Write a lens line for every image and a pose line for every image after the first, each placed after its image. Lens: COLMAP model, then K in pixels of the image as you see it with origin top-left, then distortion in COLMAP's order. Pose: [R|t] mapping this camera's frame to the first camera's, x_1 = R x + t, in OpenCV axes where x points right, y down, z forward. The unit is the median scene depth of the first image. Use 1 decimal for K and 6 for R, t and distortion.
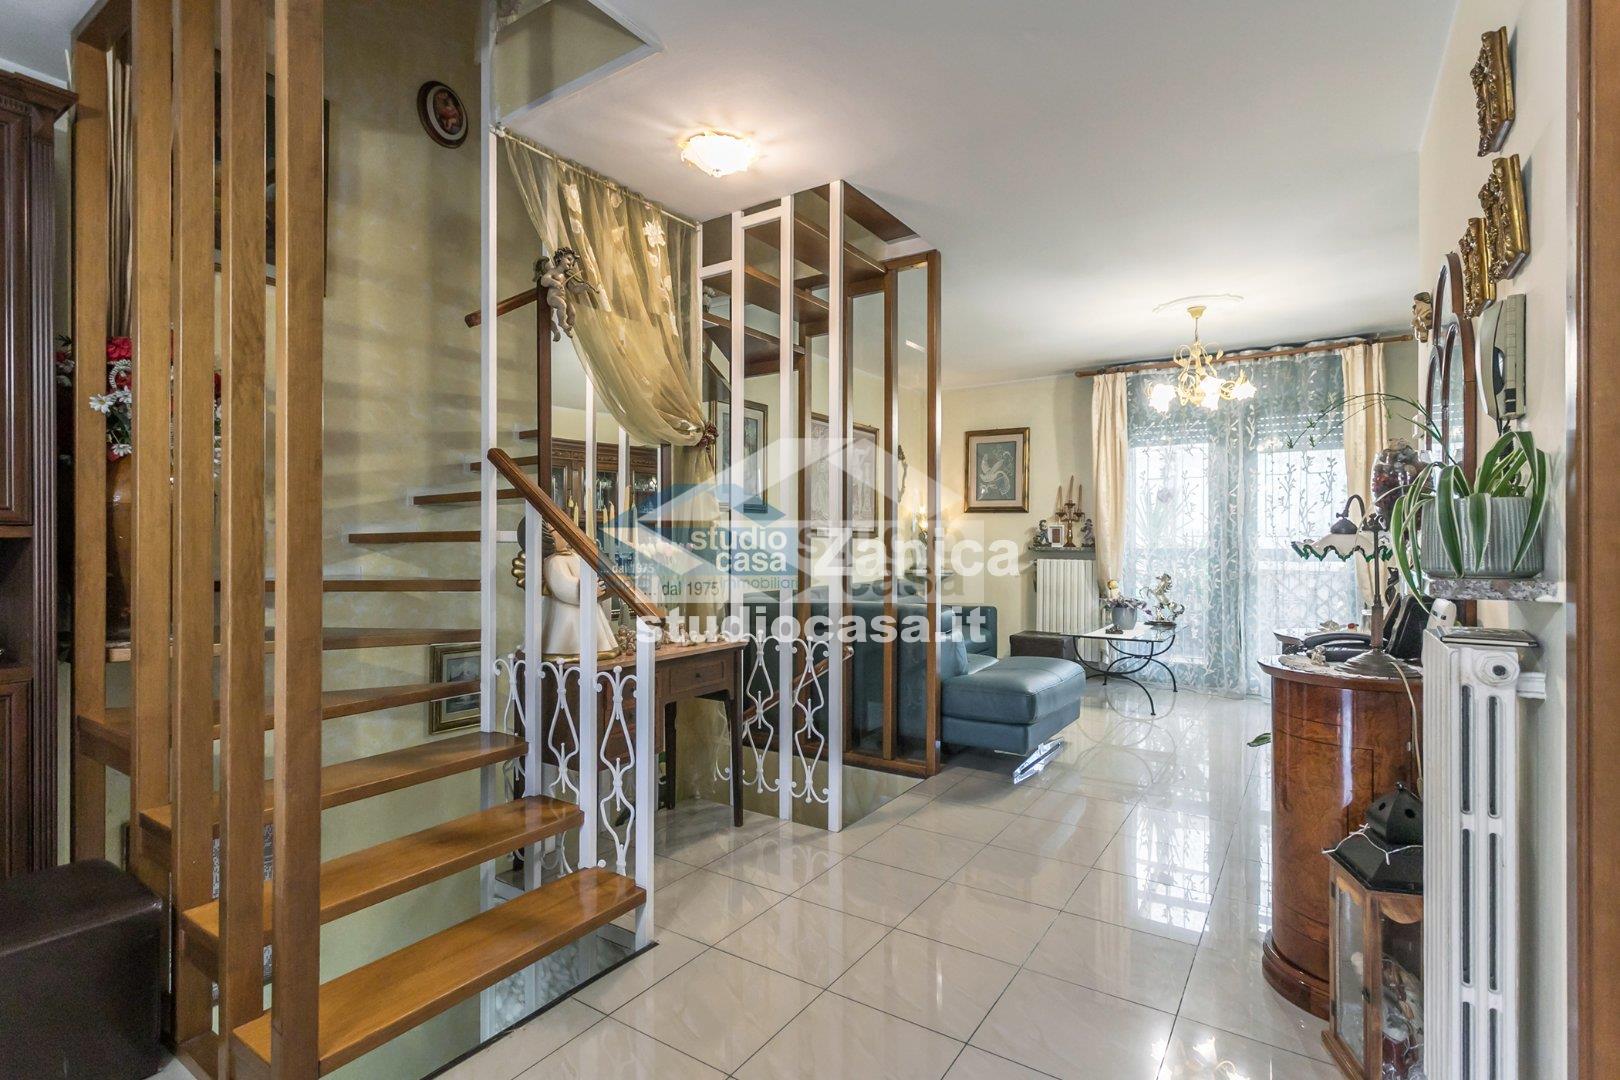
lens RADIAL K [[785.3, 0, 812.3], [0, 785.3, 540.0], [0, 0, 1]] dist [-0.001452, 0.001654]
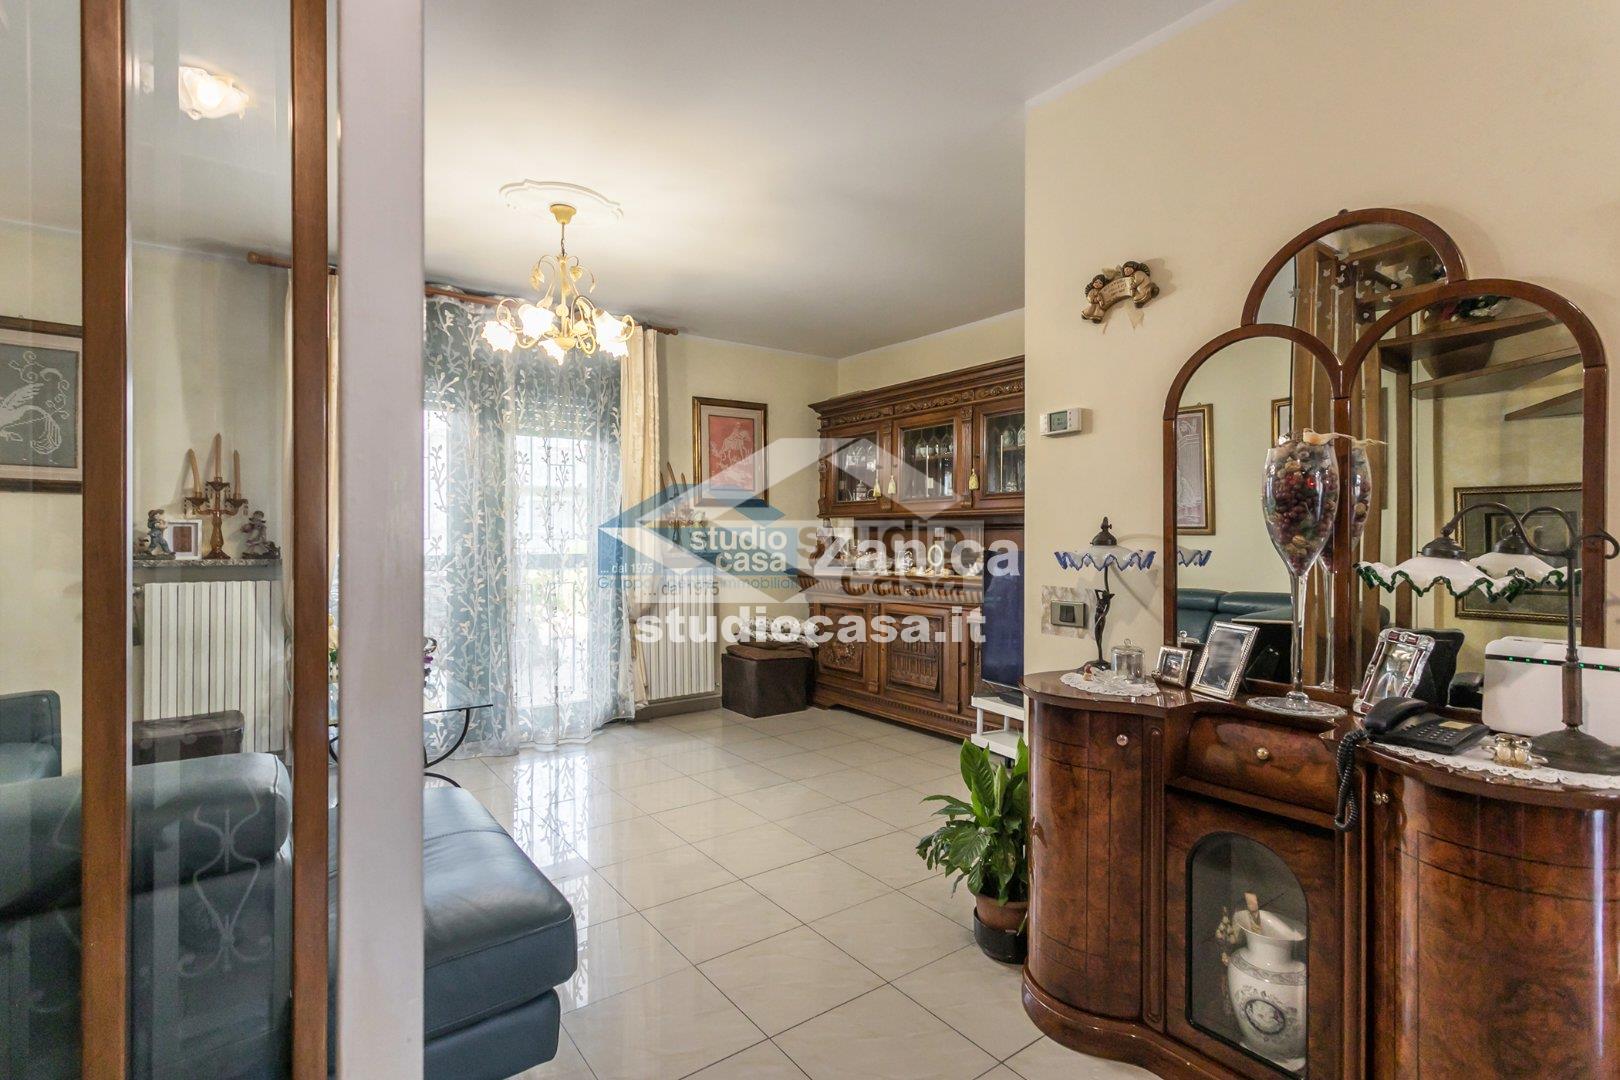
lens RADIAL K [[755.0, 0, 813.3], [0, 755.0, 537.1], [0, 0, 1]] dist [-0.004739, -0.000807]
pose [[0.328845, -0.001711, 0.944382, -0.065936], [0.000340, 0.999999, 0.001693, -0.012317], [-0.944384, -0.000236, 0.328845, 0.674114]]
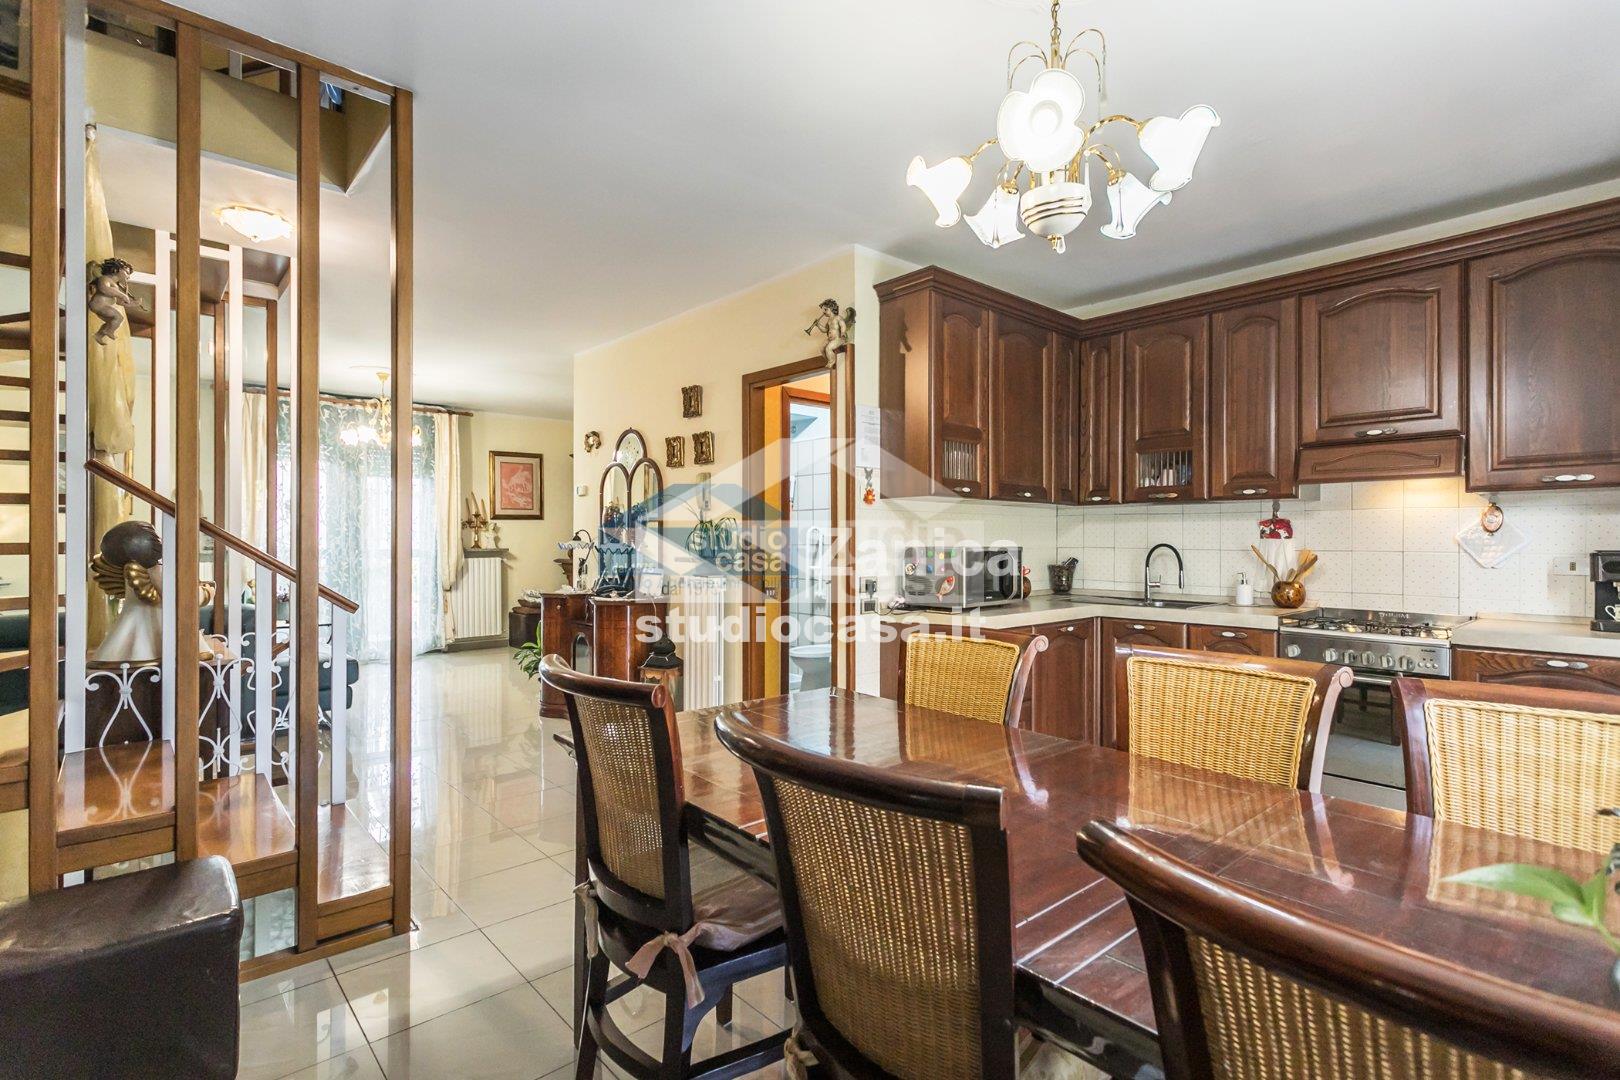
lens RADIAL K [[785.3, 0, 808.3], [0, 785.3, 539.8], [0, 0, 1]] dist [-0.001452, 0.001654]
pose [[0.259519, 0.001222, 0.965737, -0.738467], [-0.003174, 0.999995, -0.000413, -0.009367], [-0.965733, -0.002958, 0.259522, -0.081993]]
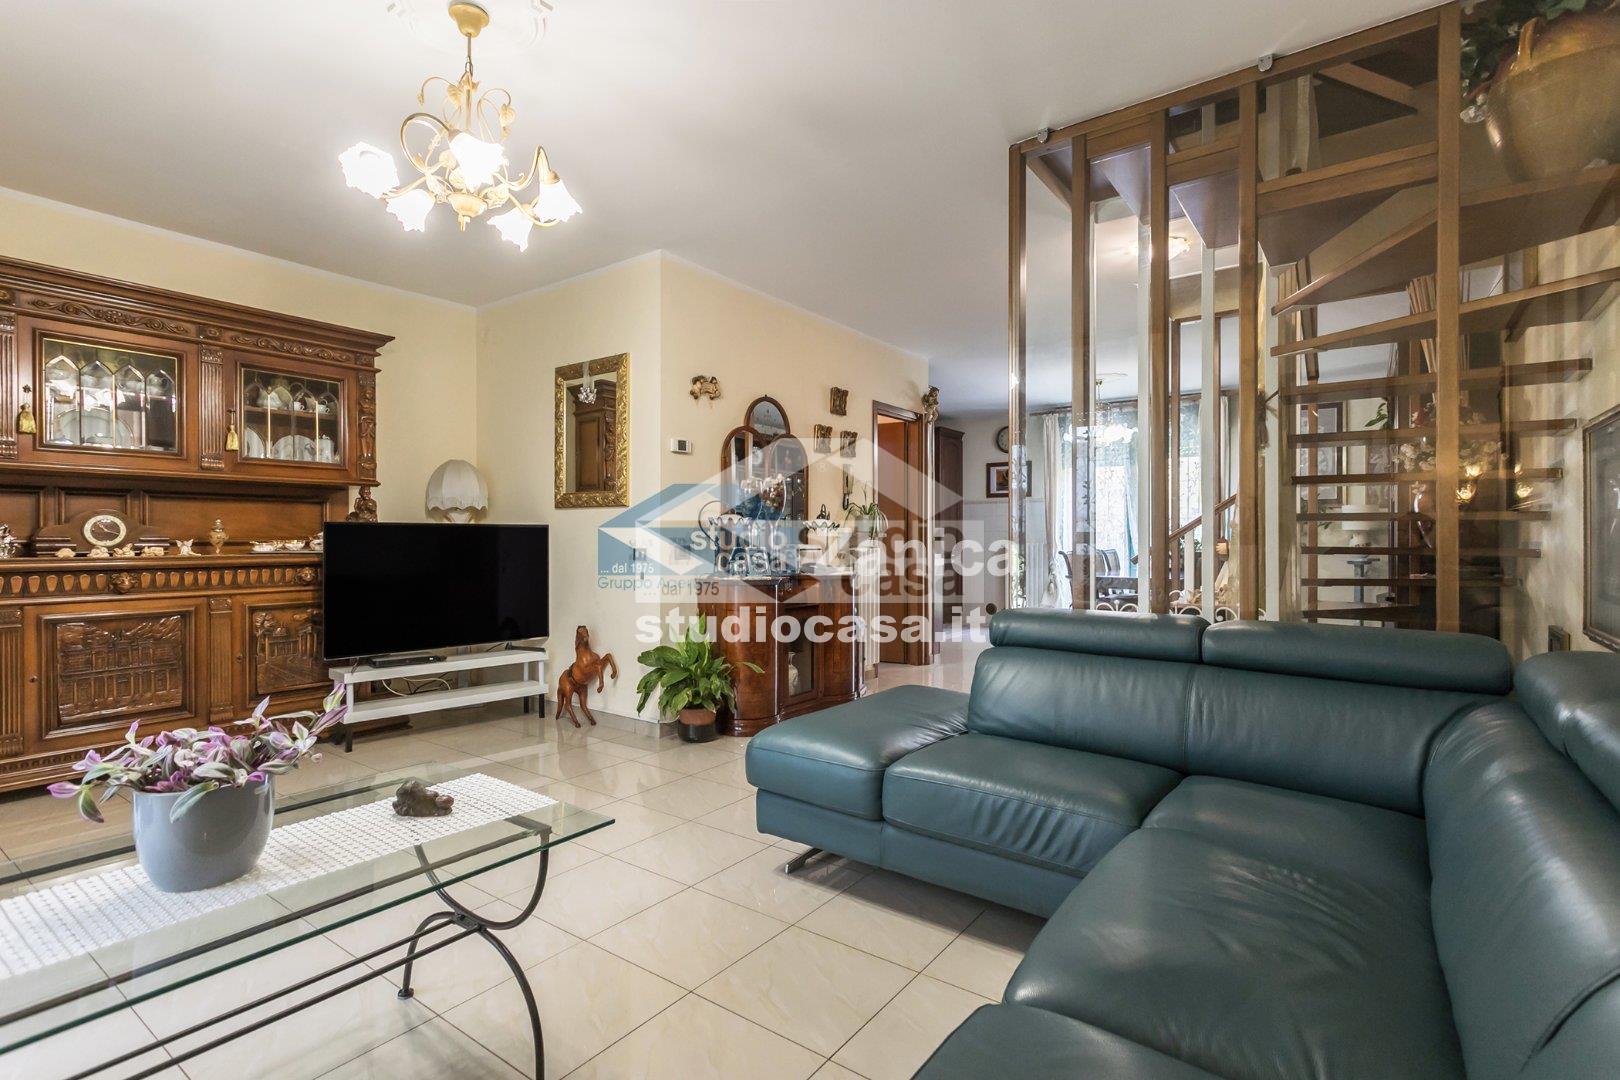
lens RADIAL K [[785.3, 0, 805.4], [0, 785.3, 540.5], [0, 0, 1]] dist [-0.001452, 0.001654]
pose [[-0.998426, 0.007547, 0.055574, 0.280323], [0.007575, 0.999971, 0.000292, 0.051838], [-0.055570, 0.000713, -0.998455, 1.833527]]
